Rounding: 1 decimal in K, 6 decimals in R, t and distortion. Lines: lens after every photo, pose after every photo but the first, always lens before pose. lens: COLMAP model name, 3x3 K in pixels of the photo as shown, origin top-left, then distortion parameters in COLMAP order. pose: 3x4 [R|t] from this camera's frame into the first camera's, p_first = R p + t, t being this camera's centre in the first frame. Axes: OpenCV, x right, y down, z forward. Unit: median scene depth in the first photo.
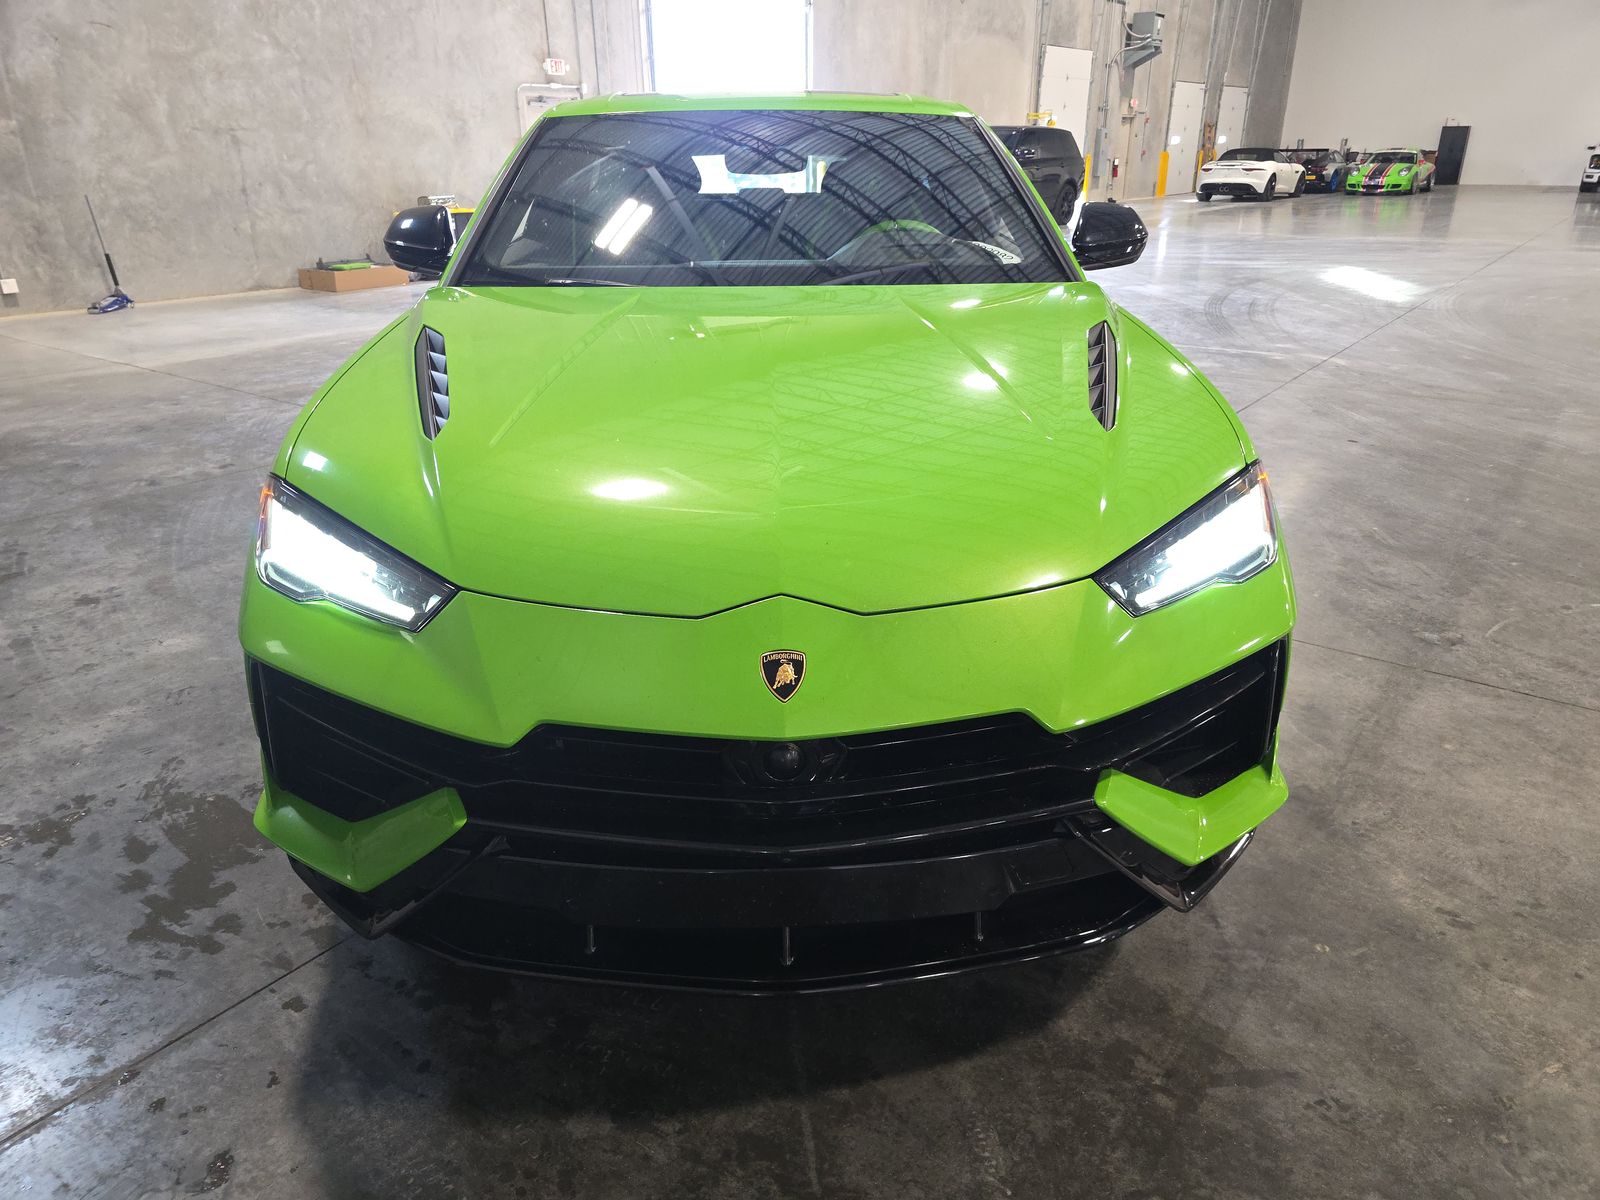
lens RADIAL K [[1096.4, 0, 802.7], [0, 1096.4, 600.5], [0, 0, 1]] dist [0.049294, -0.046623]
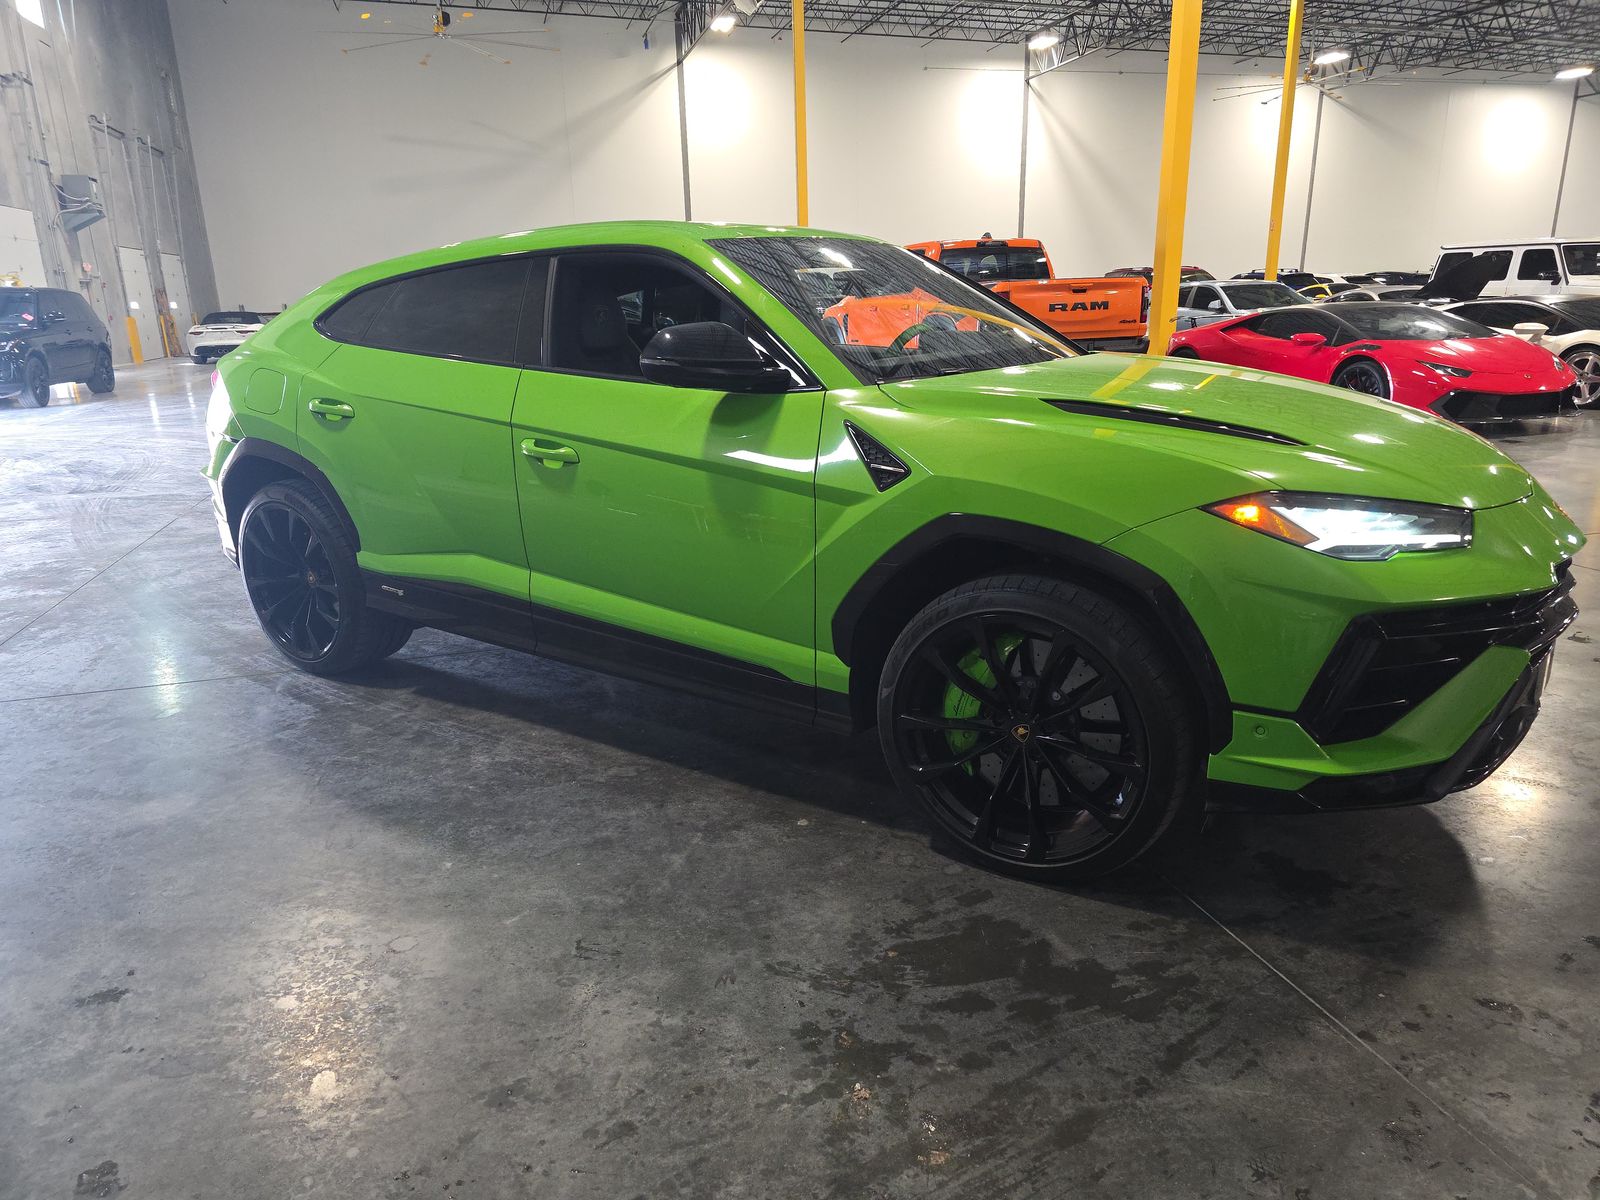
lens RADIAL K [[1096.4, 0, 803.5], [0, 1096.4, 602.7], [0, 0, 1]] dist [0.049294, -0.046623]
pose [[0.599113, -0.226913, 0.767837, -1.115593], [0.327918, 0.944420, 0.023235, -0.120870], [-0.730433, 0.237868, 0.640224, 0.400538]]
